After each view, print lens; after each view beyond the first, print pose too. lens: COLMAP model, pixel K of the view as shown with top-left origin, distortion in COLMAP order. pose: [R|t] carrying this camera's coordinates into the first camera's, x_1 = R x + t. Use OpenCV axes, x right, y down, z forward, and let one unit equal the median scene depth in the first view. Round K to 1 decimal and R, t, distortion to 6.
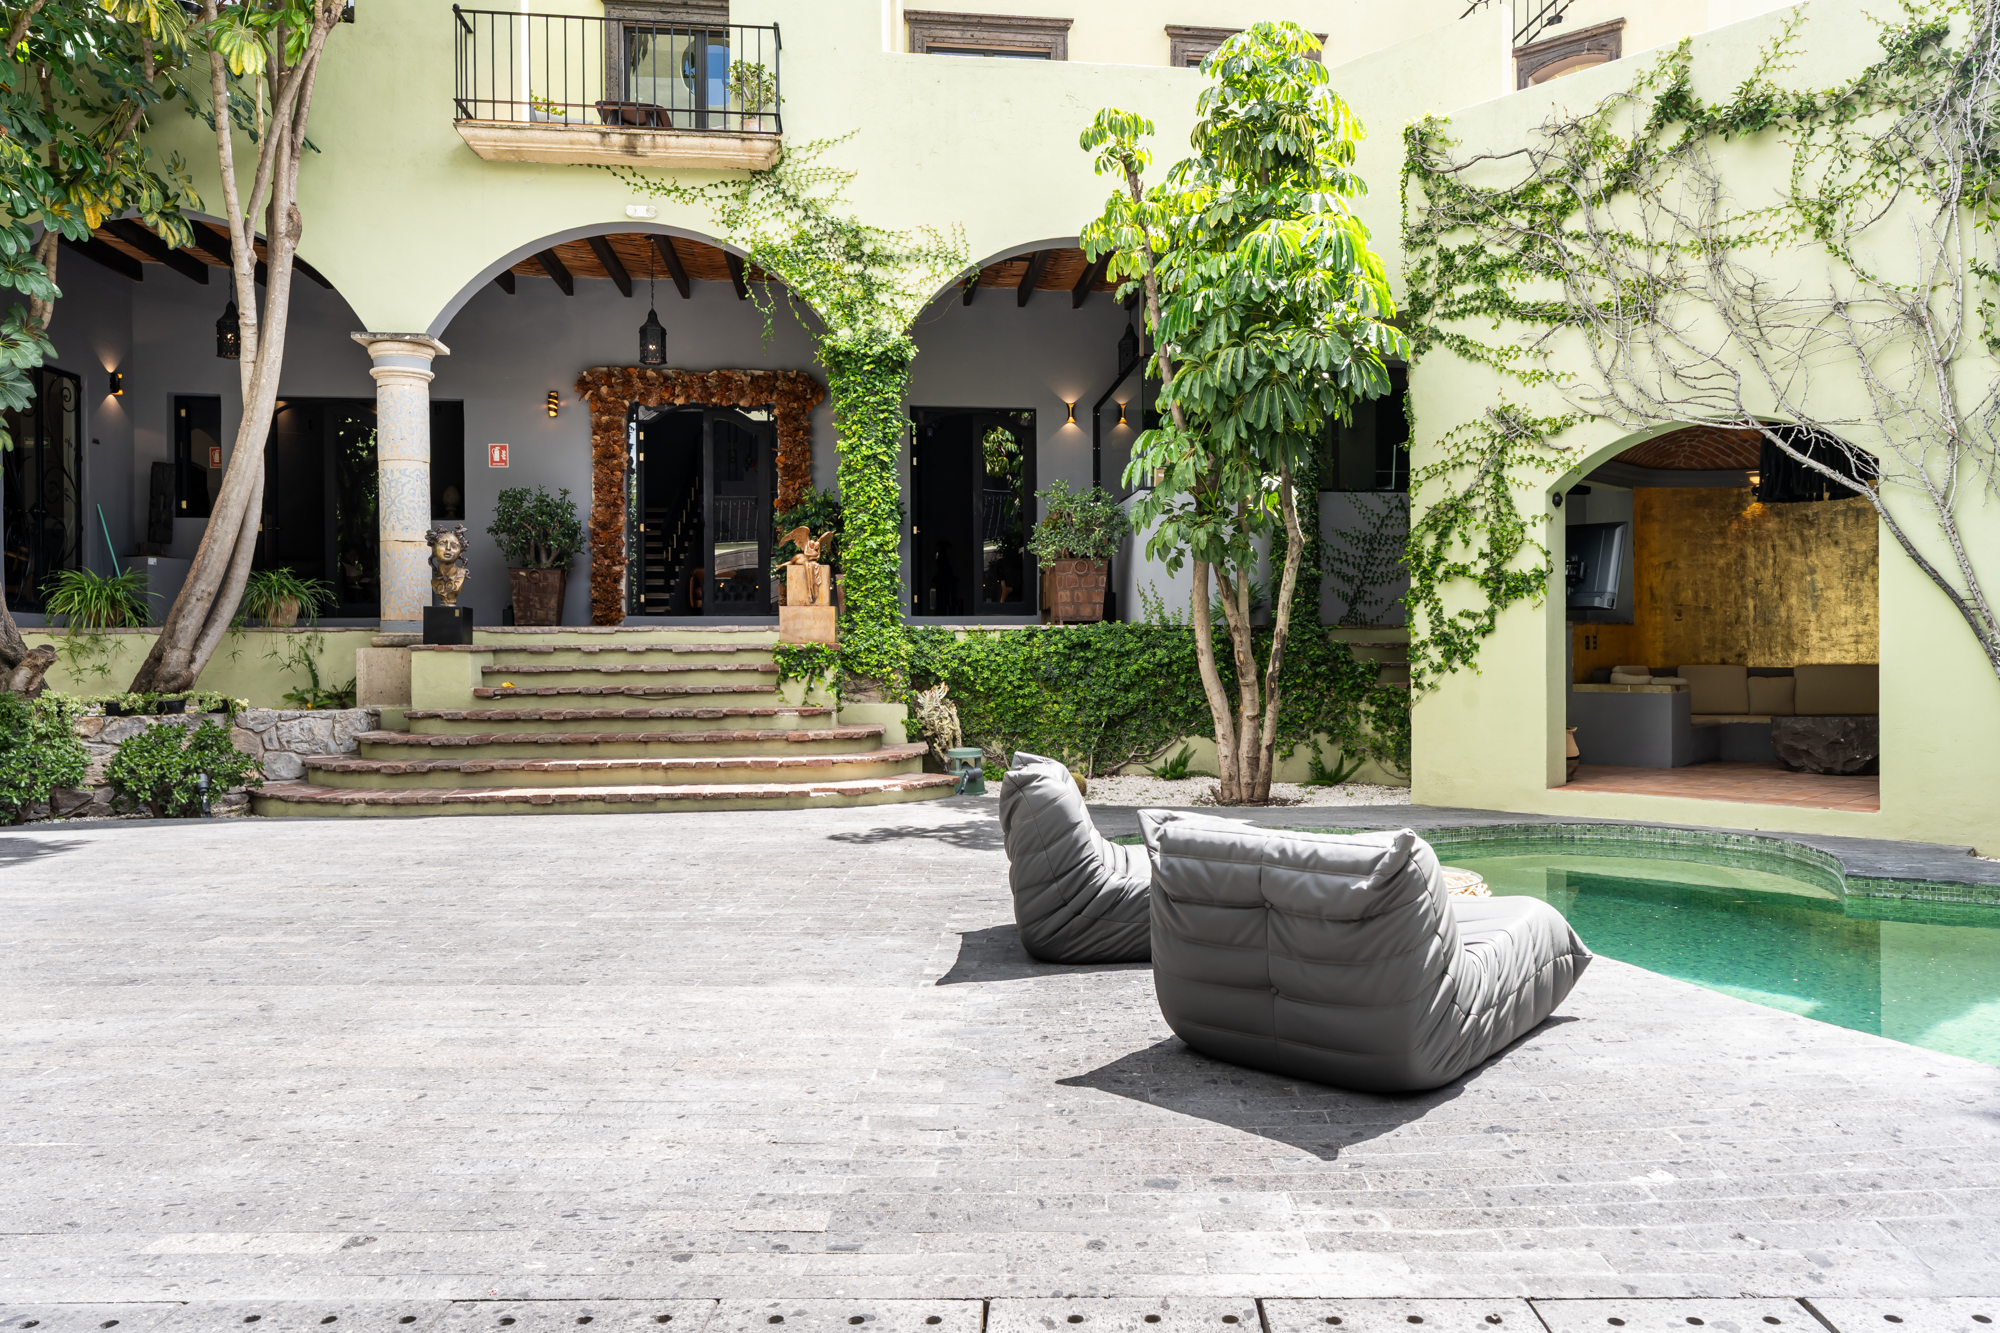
lens RADIAL K [[1407.9, 0, 1054.0], [0, 1407.9, 663.2], [0, 0, 1]] dist [-0.020890, 0.031894]
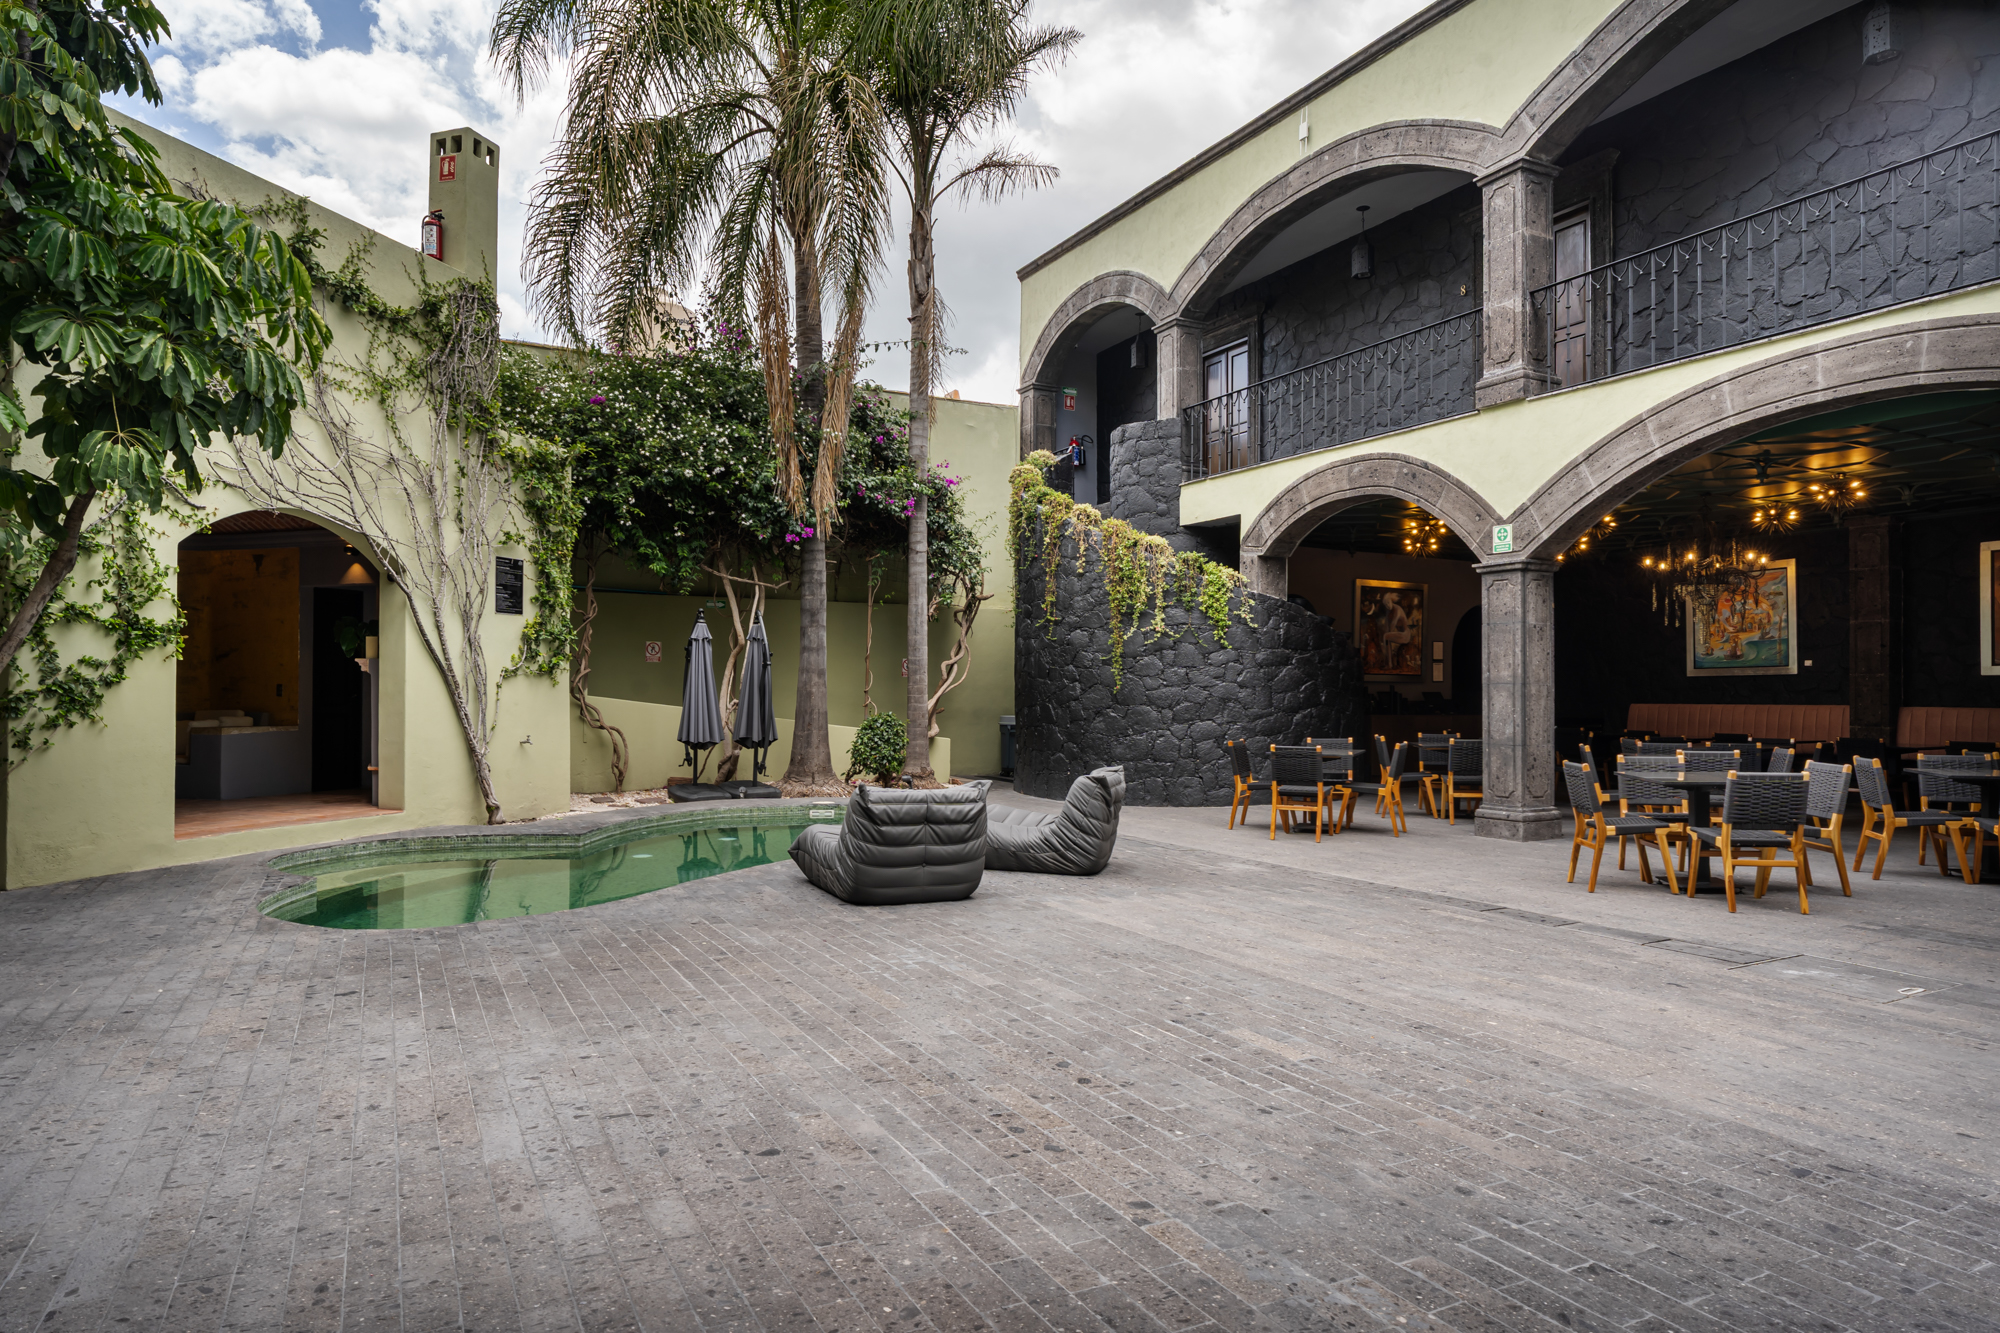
lens RADIAL K [[1172.7, 0, 1000.0], [0, 1172.7, 666.5], [0, 0, 1]] dist [-0.012945, 0.002017]
pose [[-0.476120, 0.022491, 0.879093, -0.581266], [0.004638, 0.999723, -0.023065, -0.011084], [-0.879368, -0.006905, -0.476092, 0.768537]]
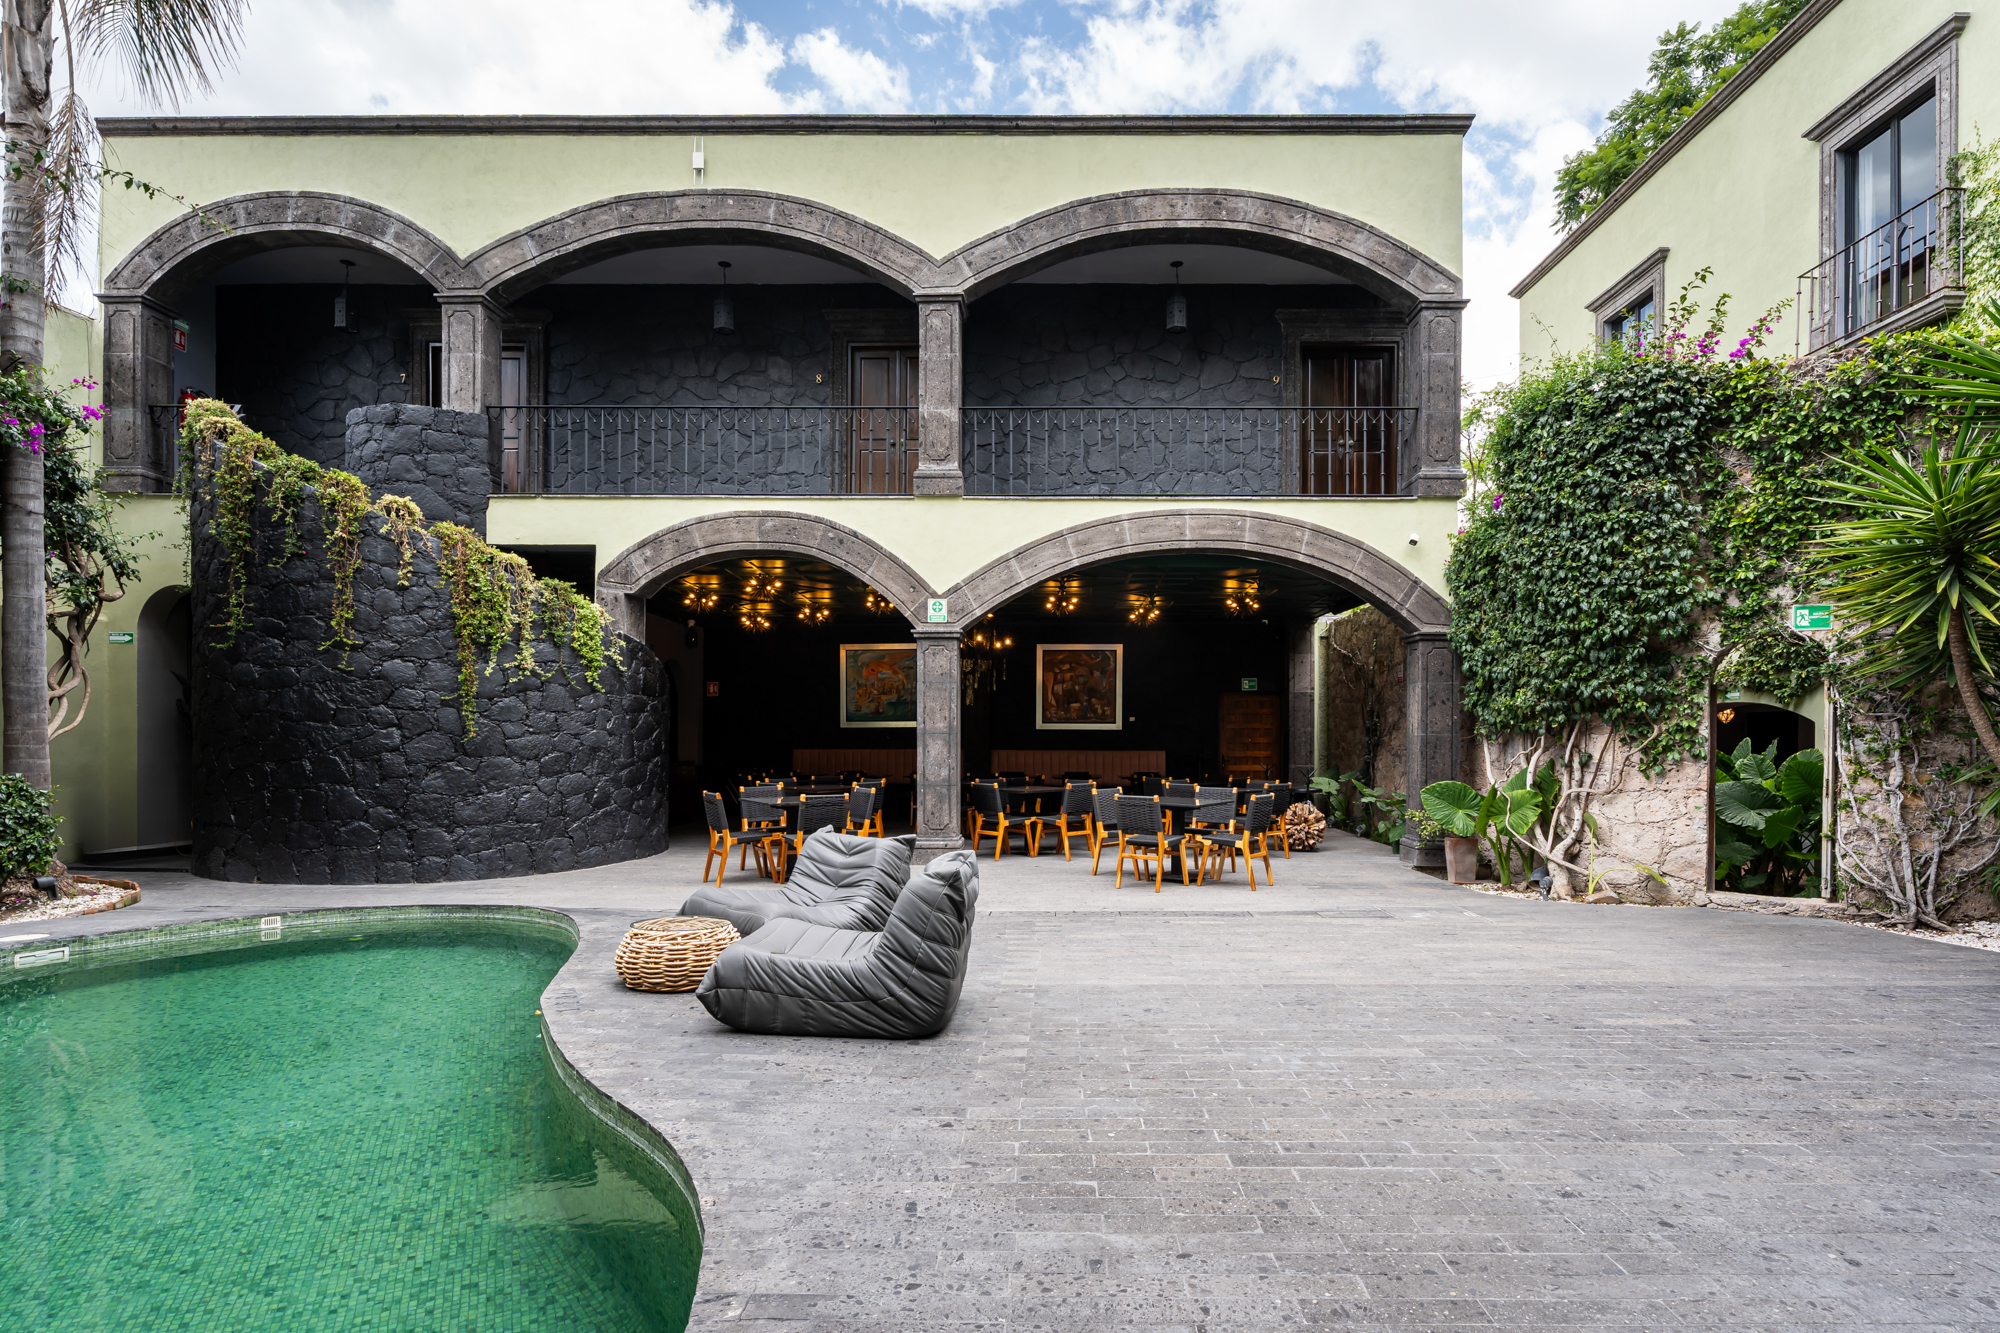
lens RADIAL K [[1006.5, 0, 1039.0], [0, 1006.5, 741.3], [0, 0, 1]] dist [-0.007165, 0.001798]
pose [[-0.999993, 0.002406, 0.002901, -0.046320], [0.002425, 0.999977, 0.006300, -0.015495], [-0.002885, 0.006307, -0.999976, 0.921594]]
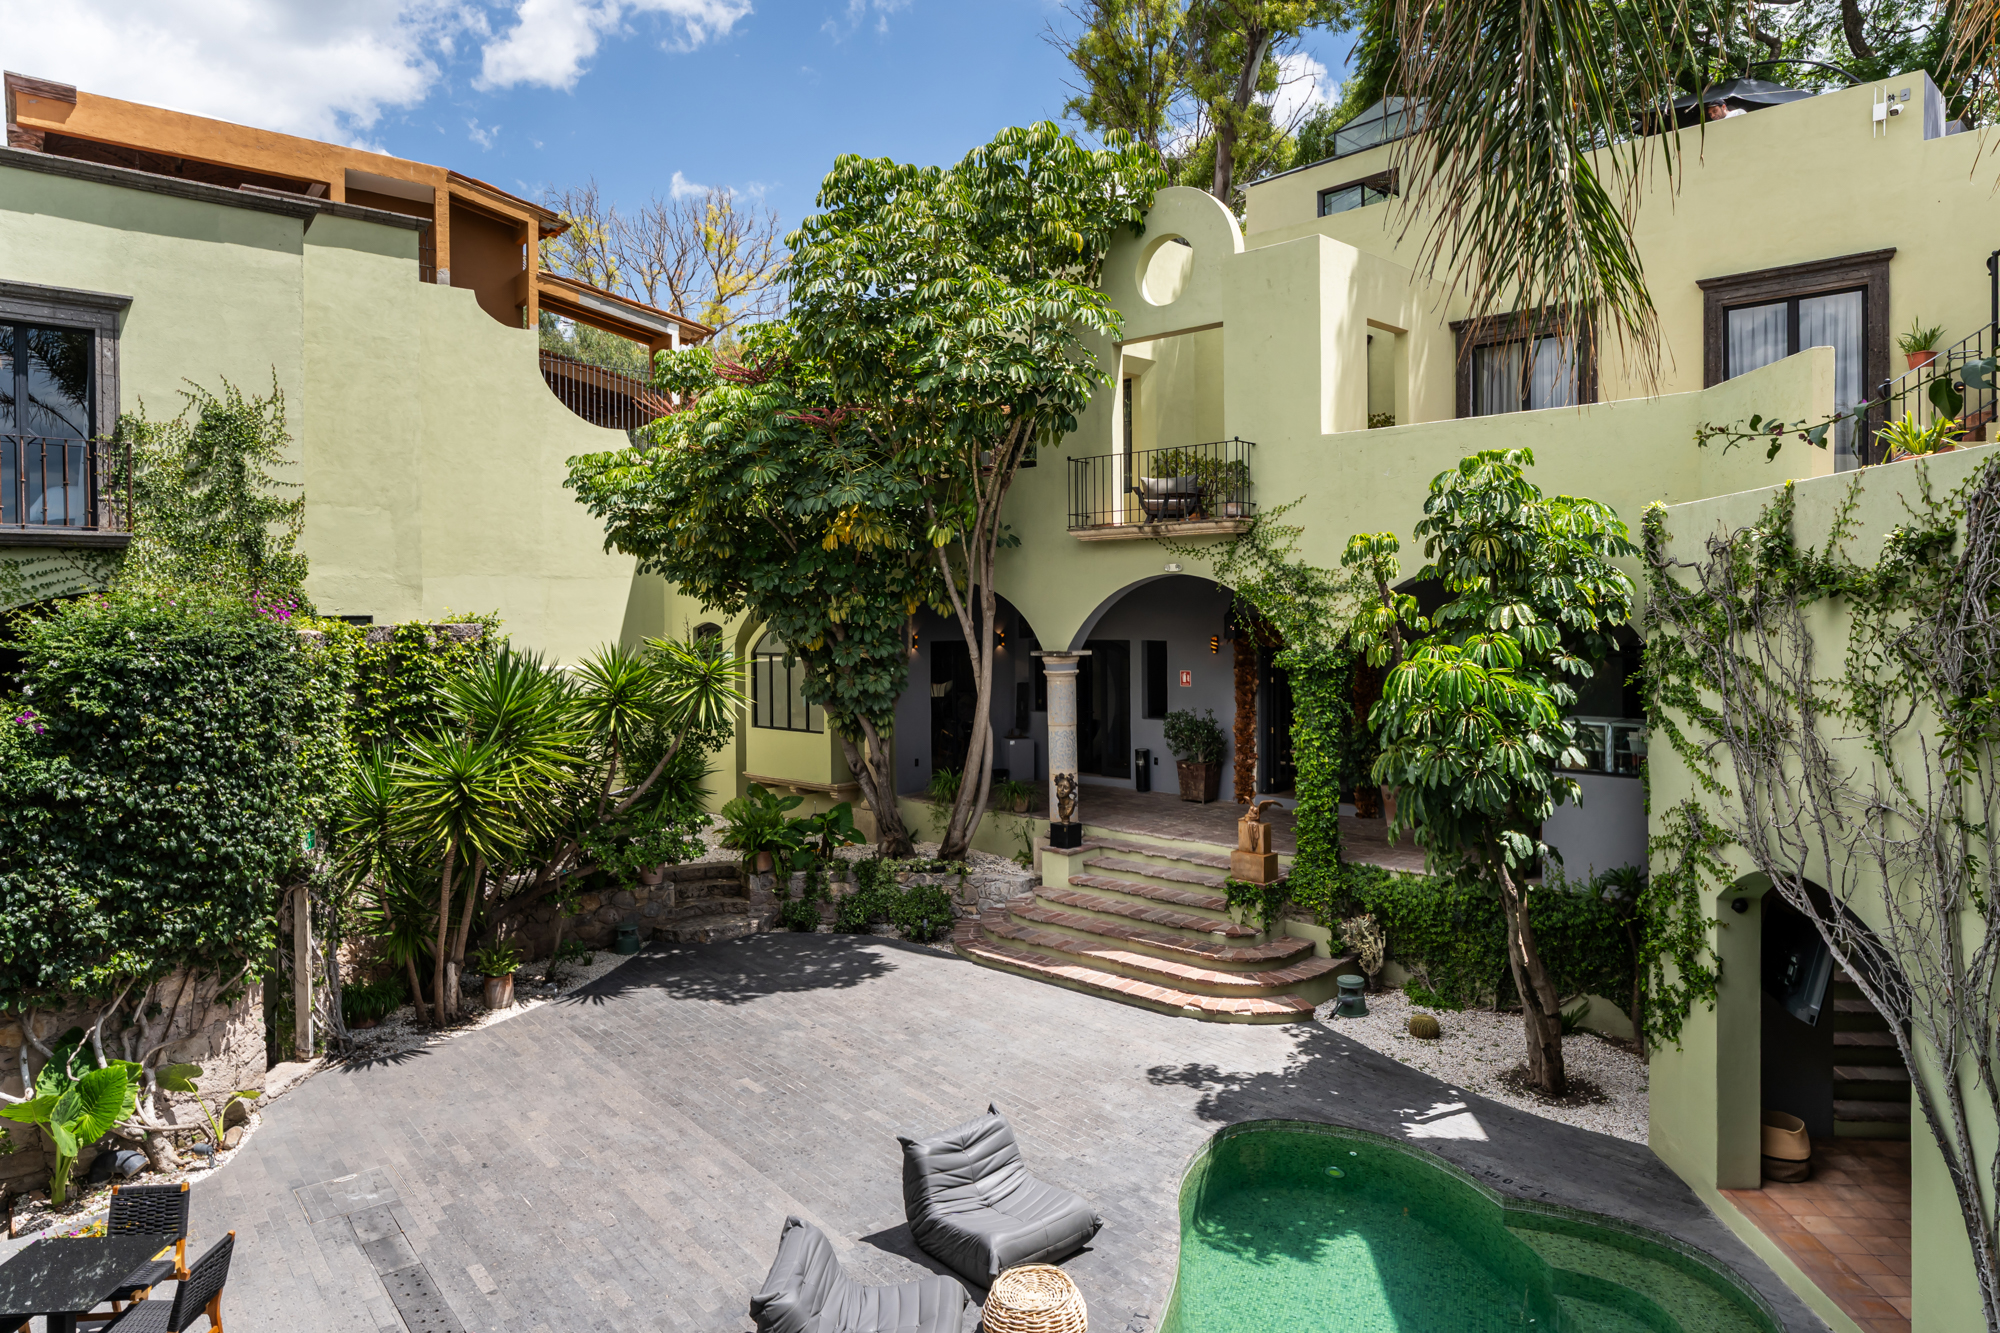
lens RADIAL K [[1191.3, 0, 1004.7], [0, 1191.3, 621.7], [0, 0, 1]] dist [-0.019365, 0.013017]
pose [[0.645159, 0.006737, -0.764019, 0.587904], [0.000746, 0.999955, 0.009446, -0.289769], [0.764048, -0.006664, 0.645125, 0.045657]]
